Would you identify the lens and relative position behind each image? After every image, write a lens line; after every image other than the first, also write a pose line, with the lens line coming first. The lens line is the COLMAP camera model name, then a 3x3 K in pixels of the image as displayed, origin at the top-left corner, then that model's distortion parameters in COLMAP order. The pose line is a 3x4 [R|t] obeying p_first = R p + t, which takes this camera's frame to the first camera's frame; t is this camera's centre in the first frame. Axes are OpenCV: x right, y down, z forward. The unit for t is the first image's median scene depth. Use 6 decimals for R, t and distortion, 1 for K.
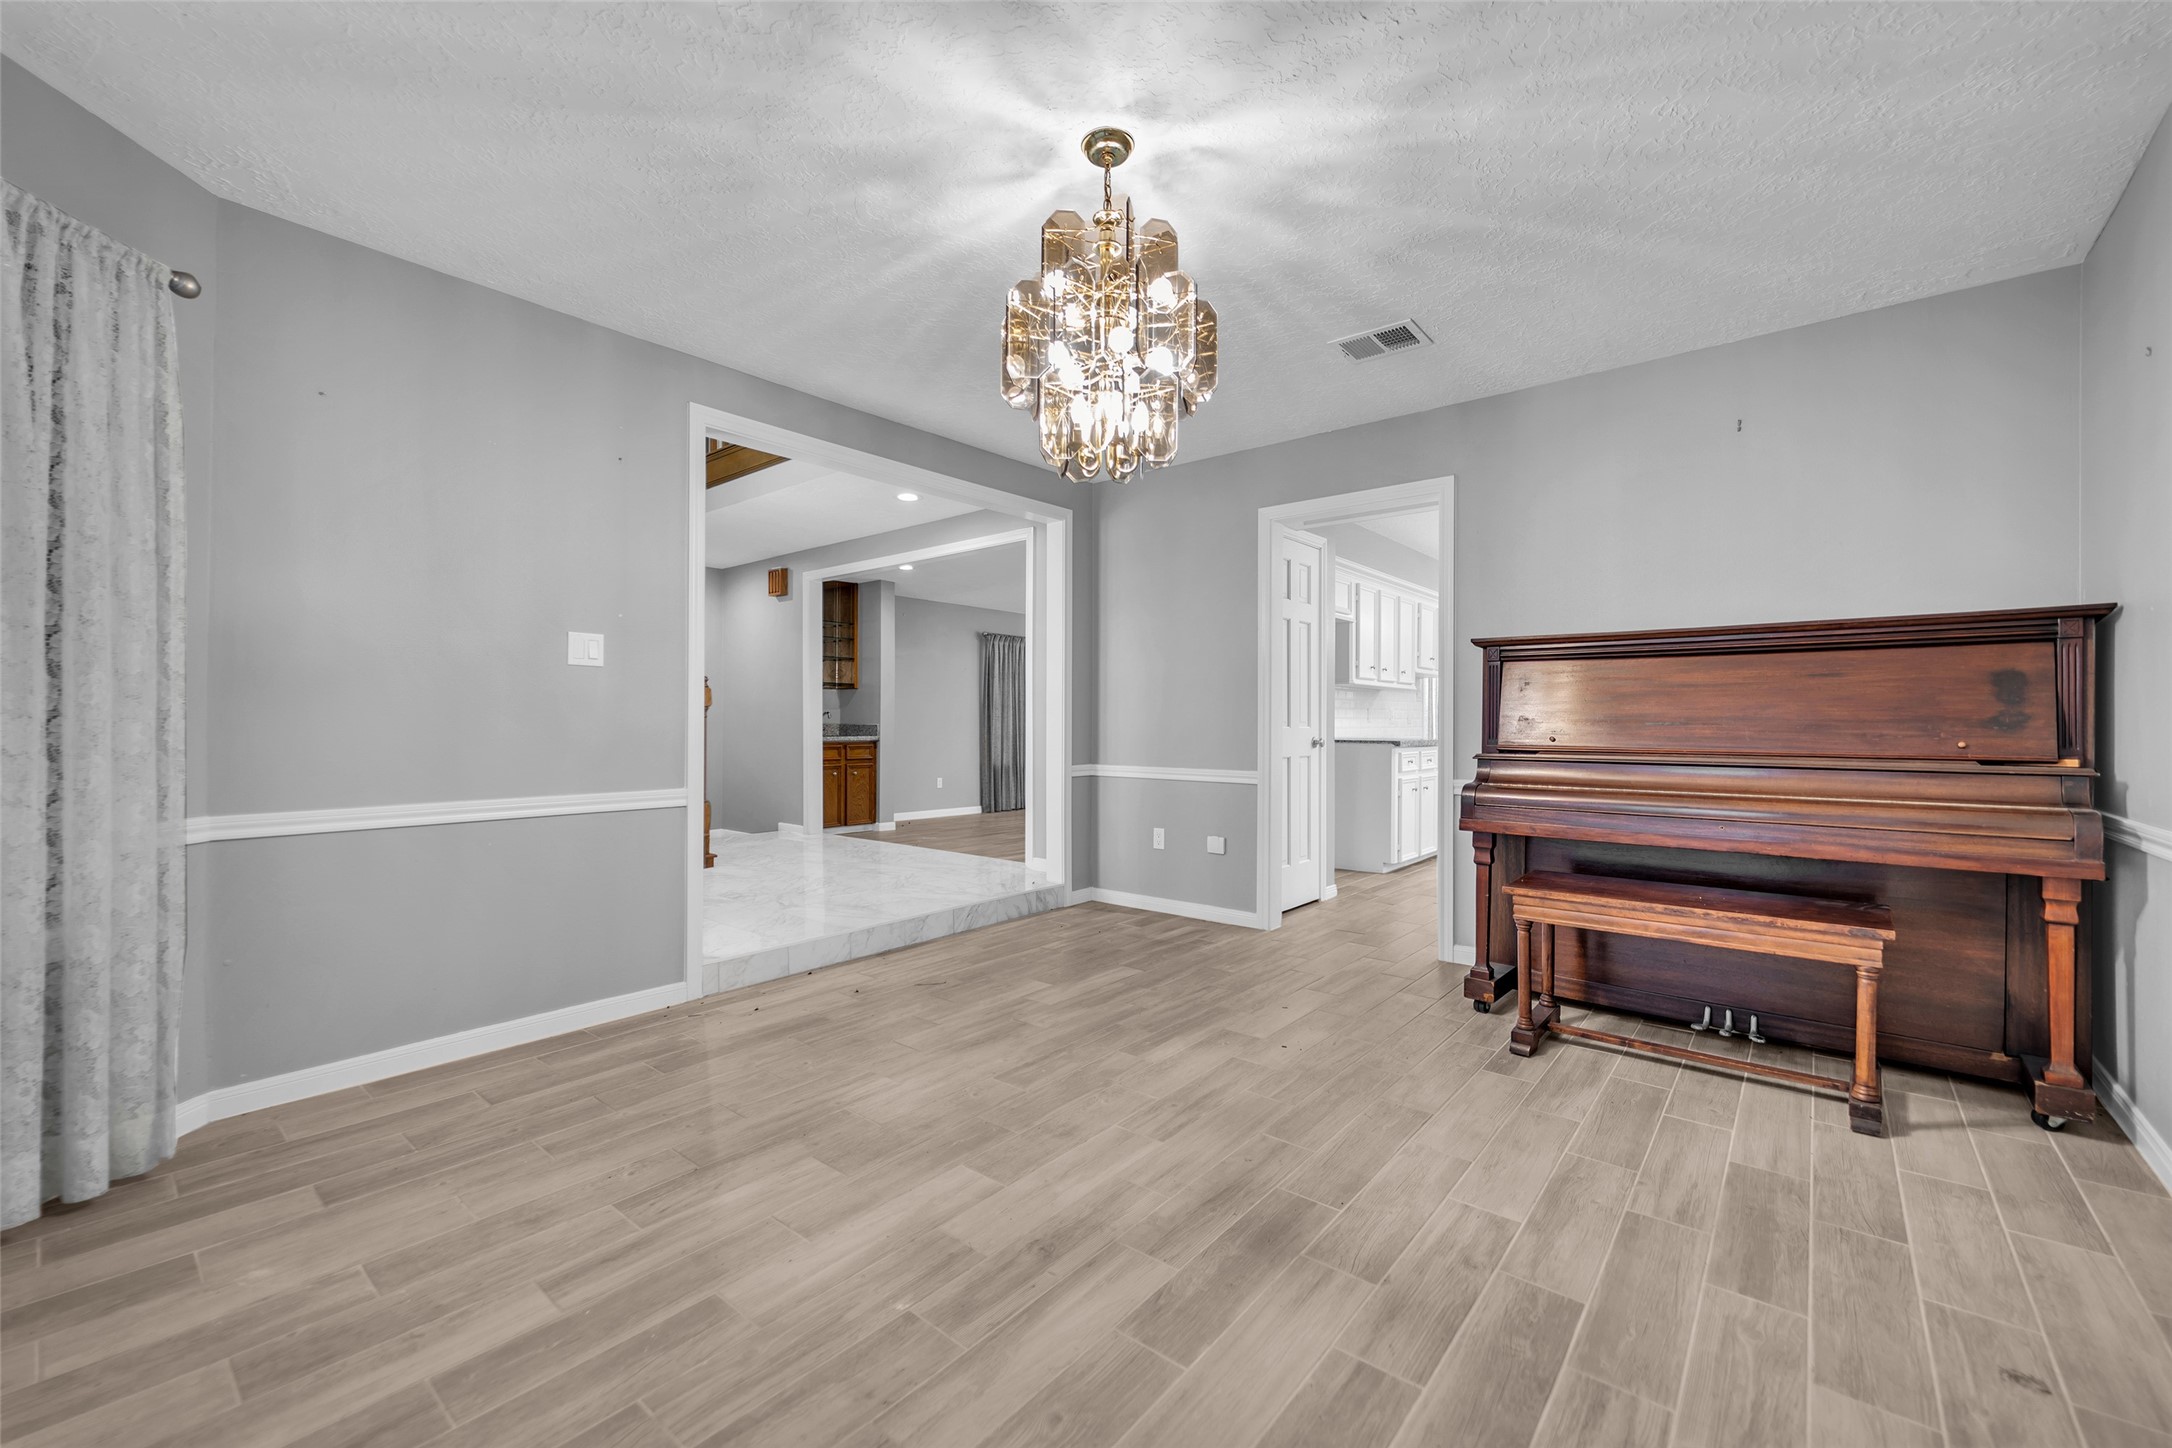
lens RADIAL K [[872.5, 0, 1079.2], [0, 872.5, 724.1], [0, 0, 1]] dist [-0.000509, -0.001016]
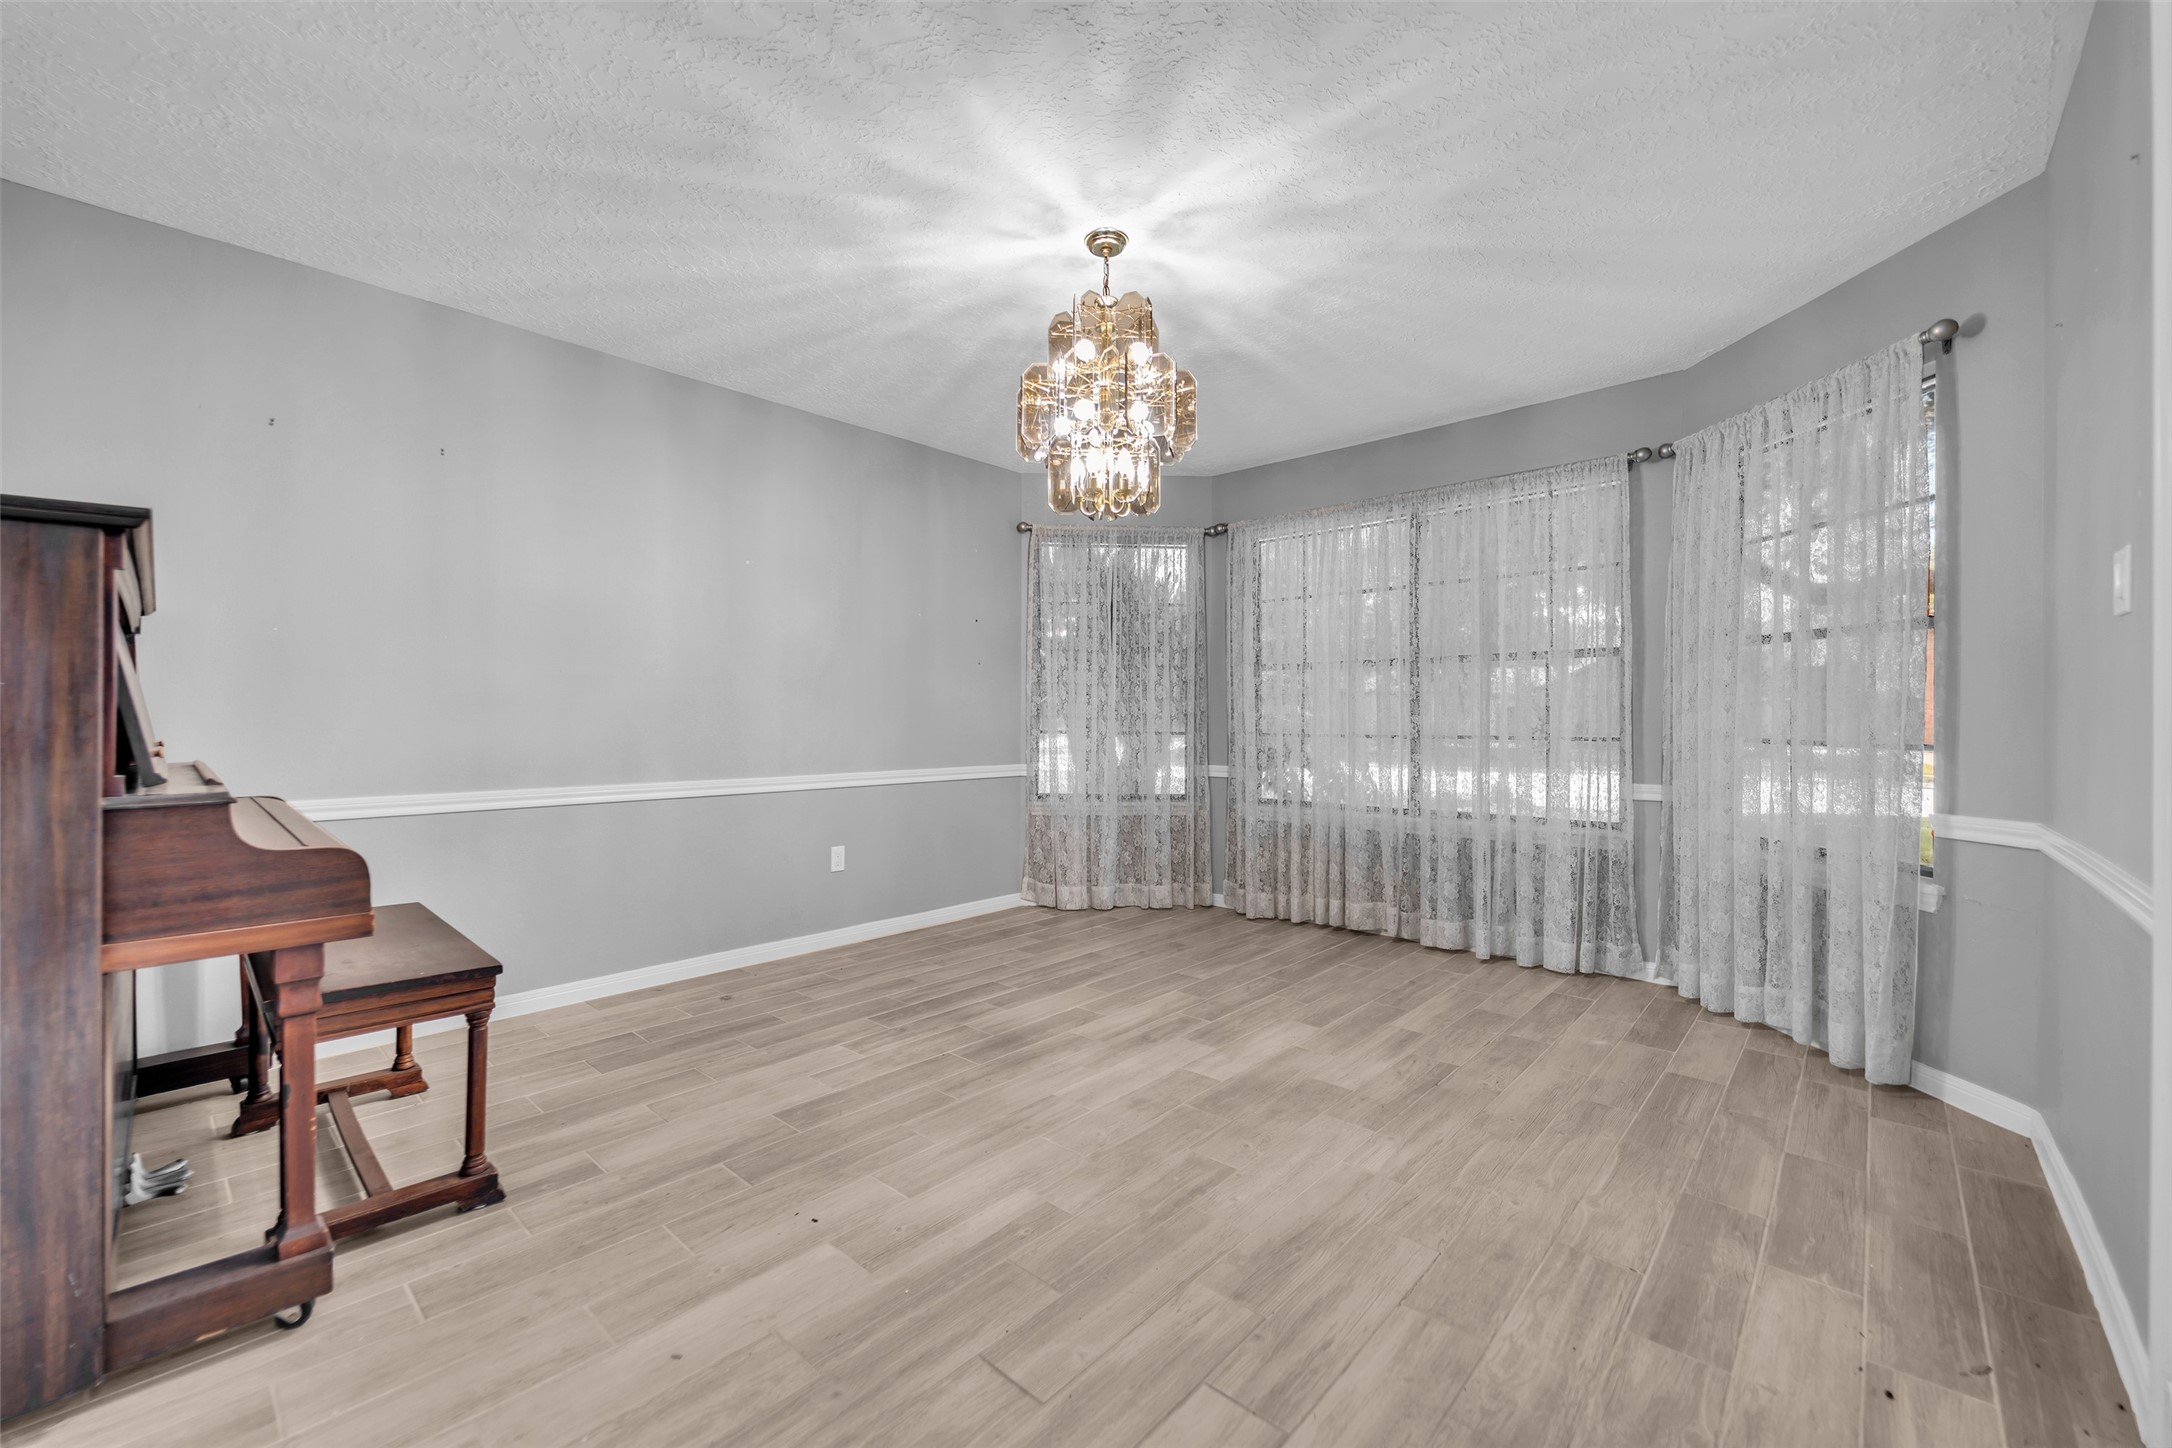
lens RADIAL K [[862.4, 0, 1082.5], [0, 862.4, 721.4], [0, 0, 1]] dist [0.001249, -0.000544]
pose [[-0.999157, -0.003379, 0.040904, 0.014603], [-0.003332, 0.999994, 0.001218, -0.004773], [-0.040908, 0.001080, -0.999162, 2.243352]]
